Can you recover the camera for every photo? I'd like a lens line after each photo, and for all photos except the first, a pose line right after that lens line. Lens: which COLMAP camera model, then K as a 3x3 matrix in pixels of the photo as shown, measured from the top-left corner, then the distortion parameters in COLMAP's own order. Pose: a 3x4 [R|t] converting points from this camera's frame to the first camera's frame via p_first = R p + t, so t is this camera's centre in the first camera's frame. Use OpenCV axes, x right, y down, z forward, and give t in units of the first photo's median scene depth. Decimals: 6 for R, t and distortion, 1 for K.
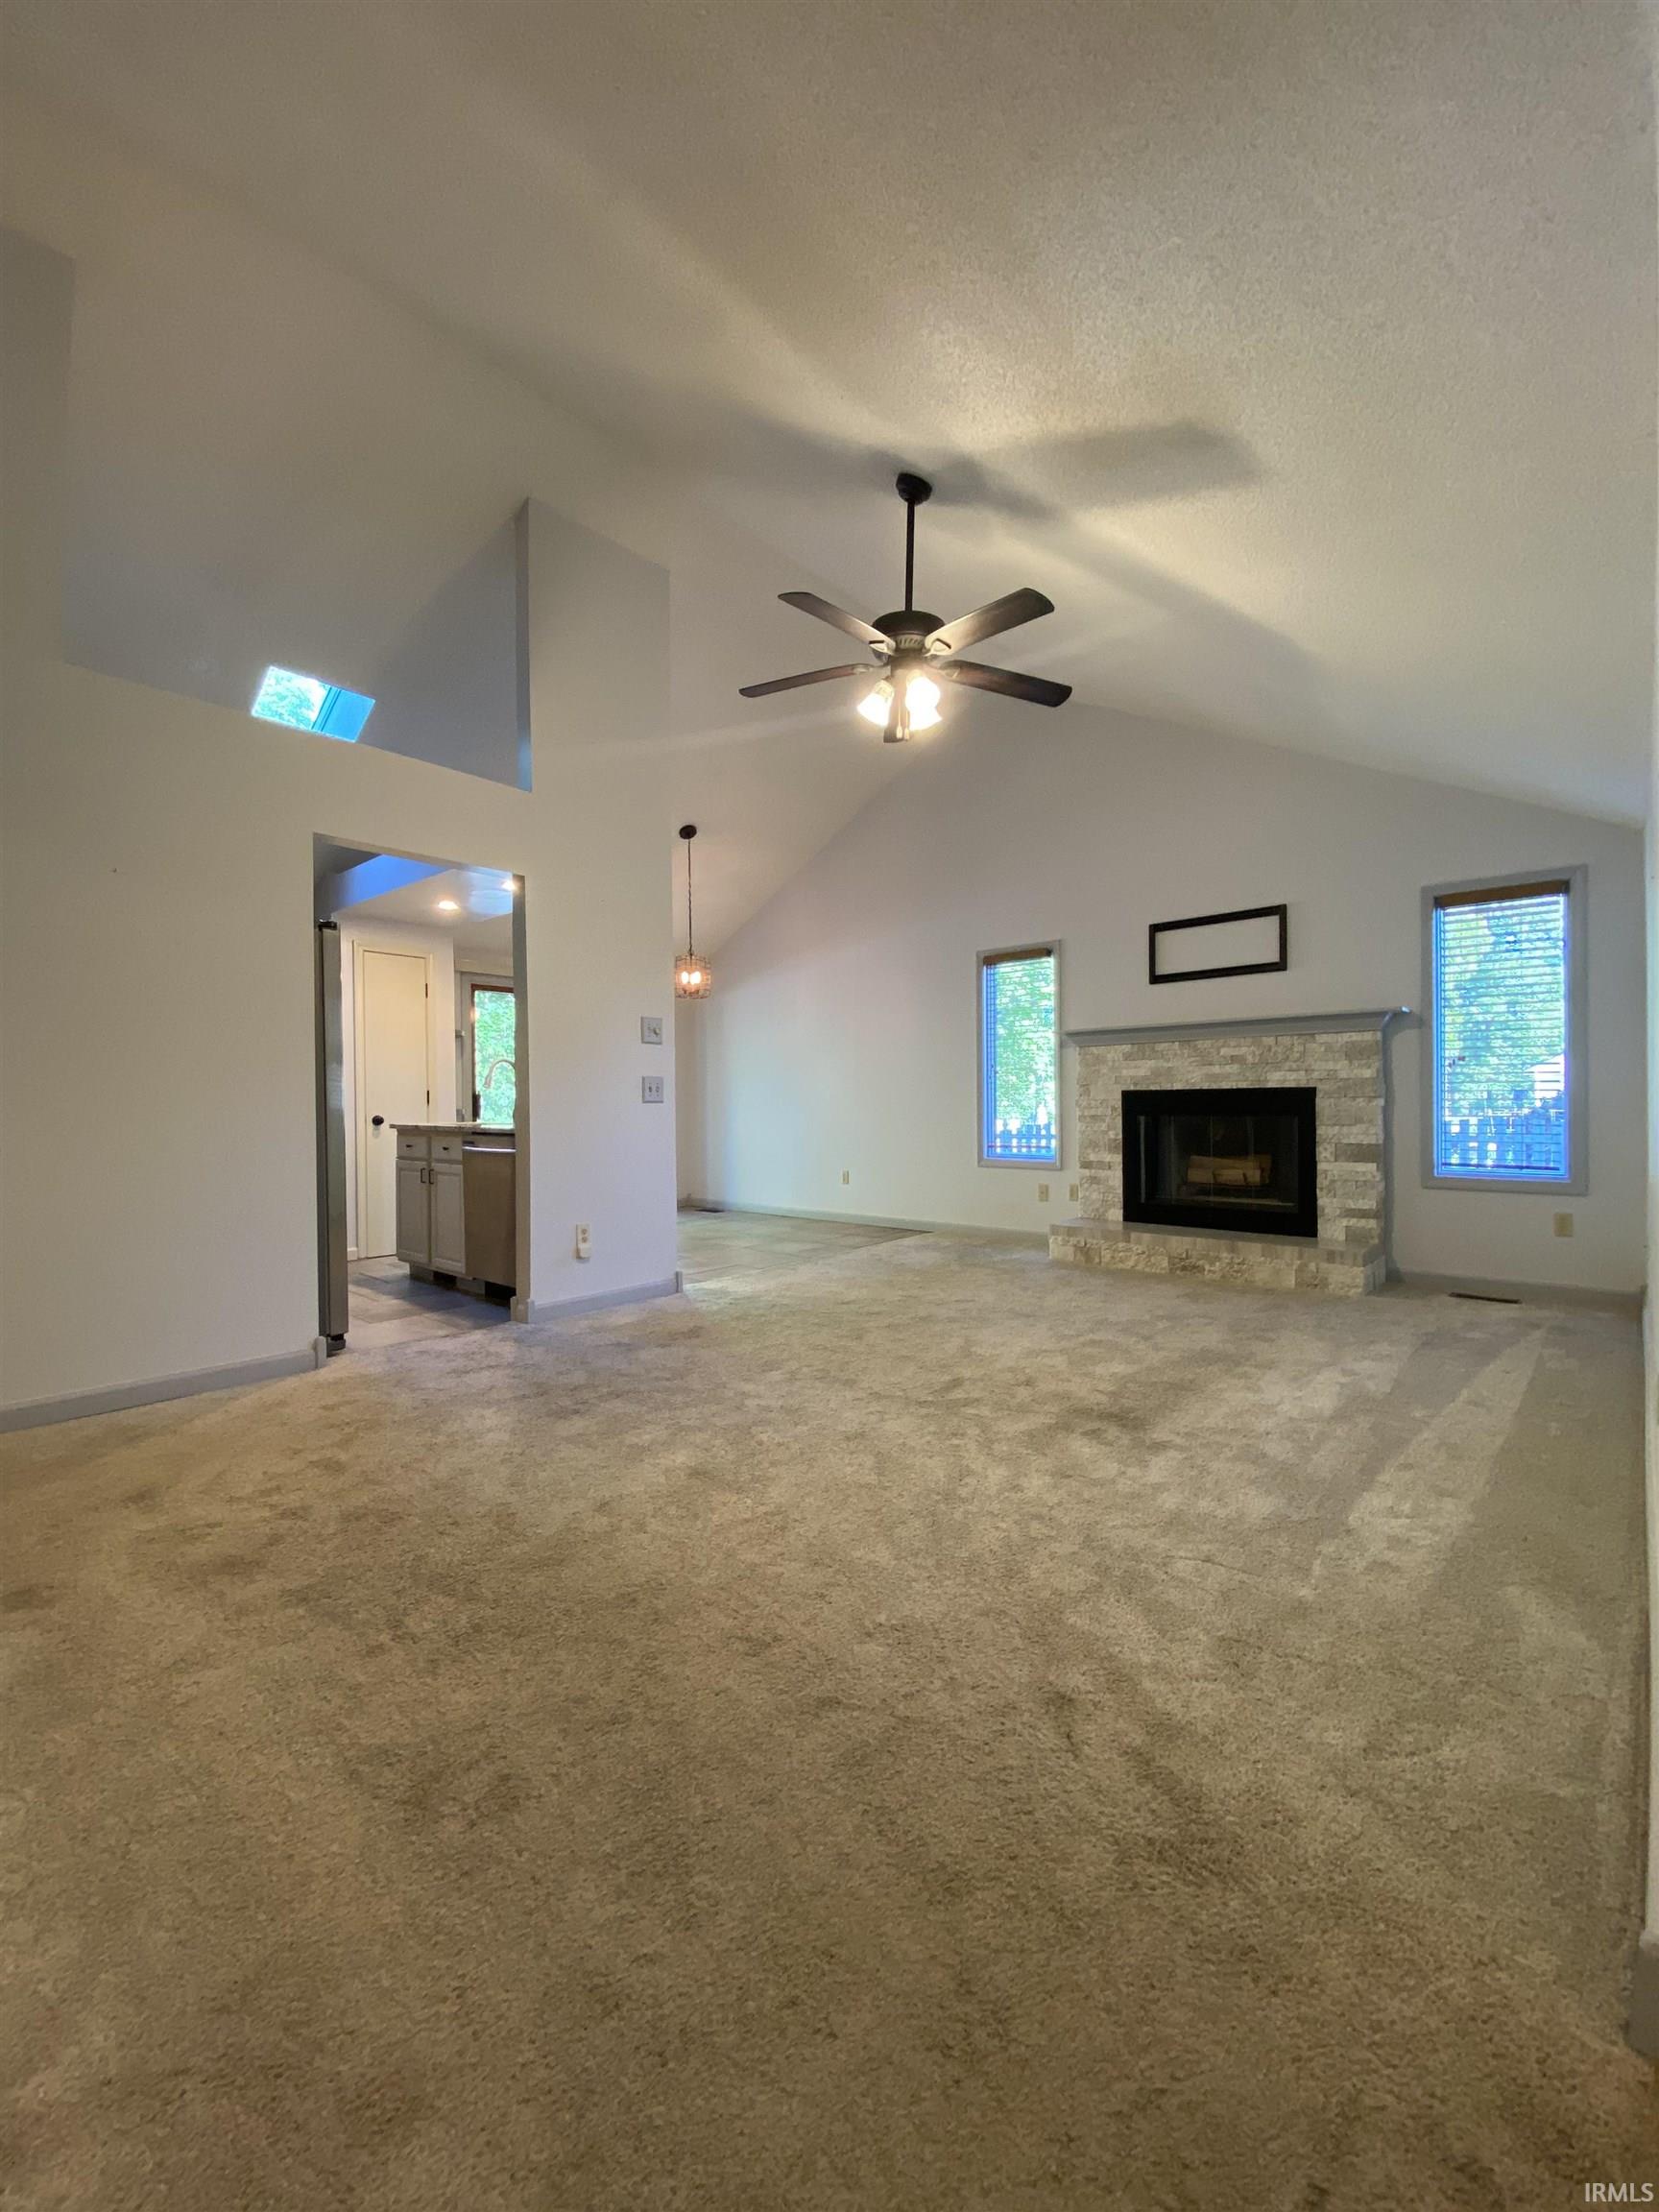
lens RADIAL K [[896.3, 0, 837.1], [0, 896.3, 1112.1], [0, 0, 1]] dist [0.035564, -0.000179]
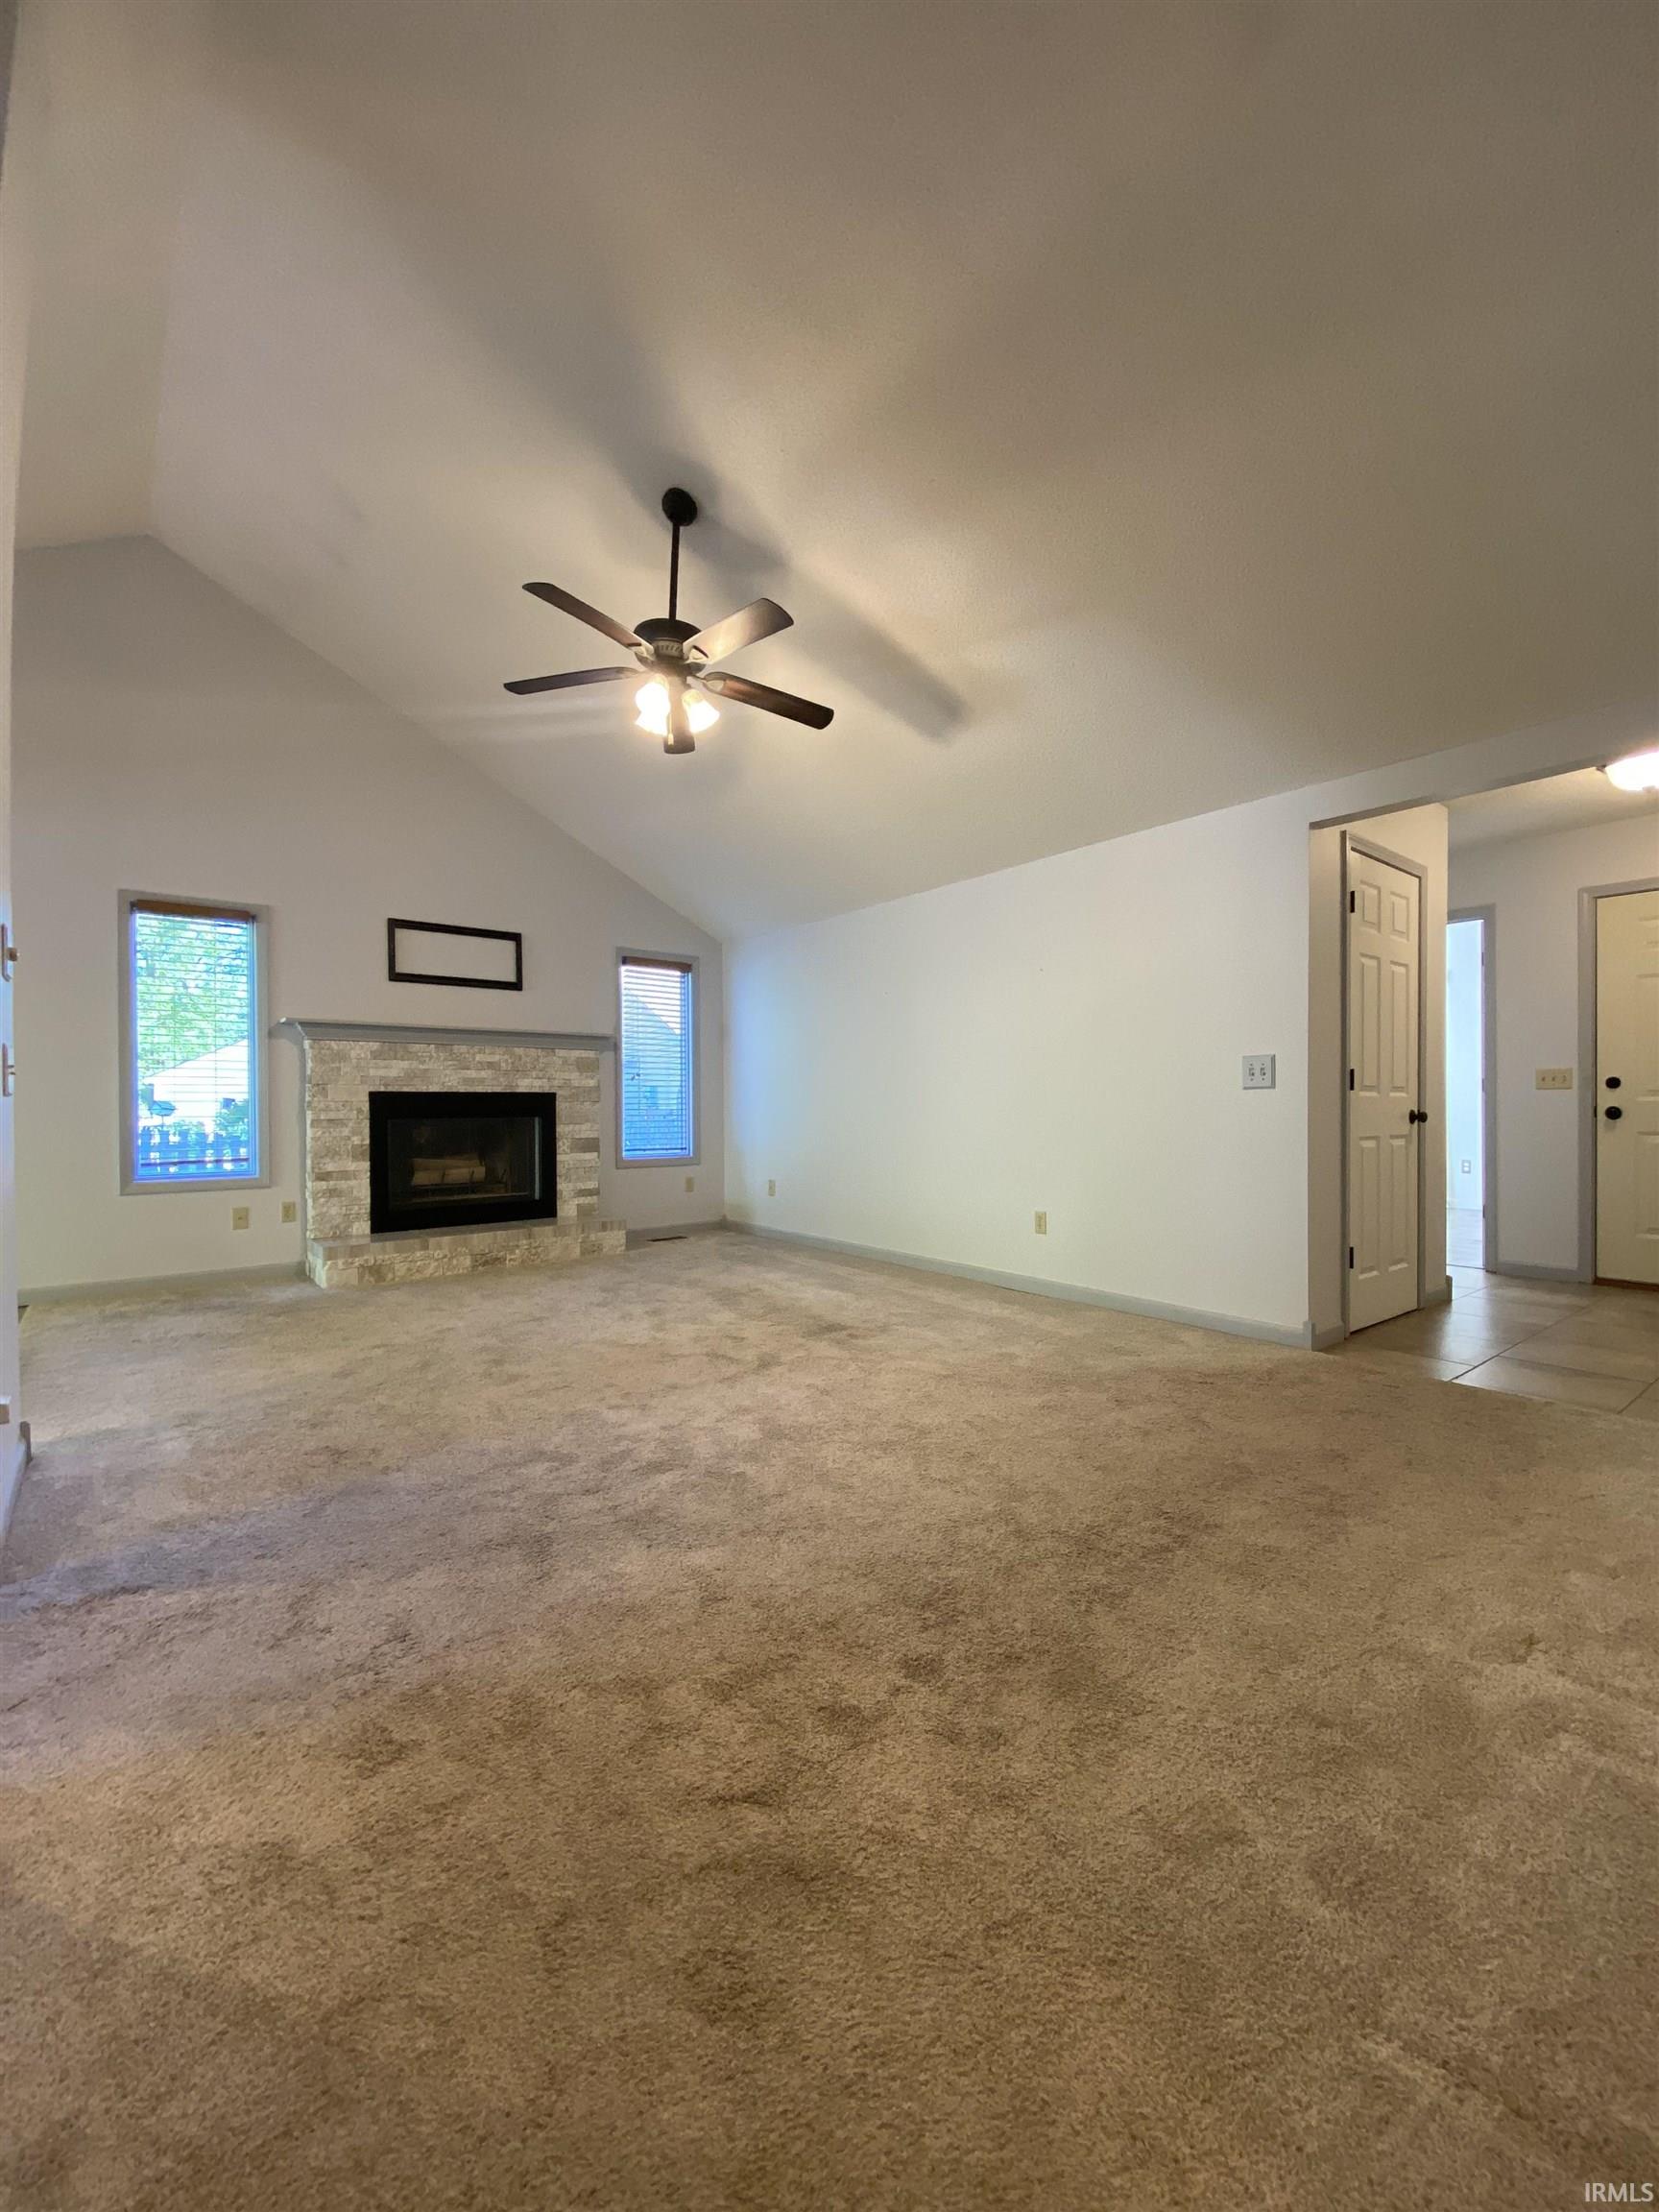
lens RADIAL K [[896.3, 0, 837.1], [0, 896.3, 1112.1], [0, 0, 1]] dist [0.035564, -0.000179]
pose [[0.165815, -0.000545, 0.986157, -0.599079], [0.012909, 0.999915, -0.001618, 0.005301], [-0.986072, 0.012998, 0.165808, 0.434745]]
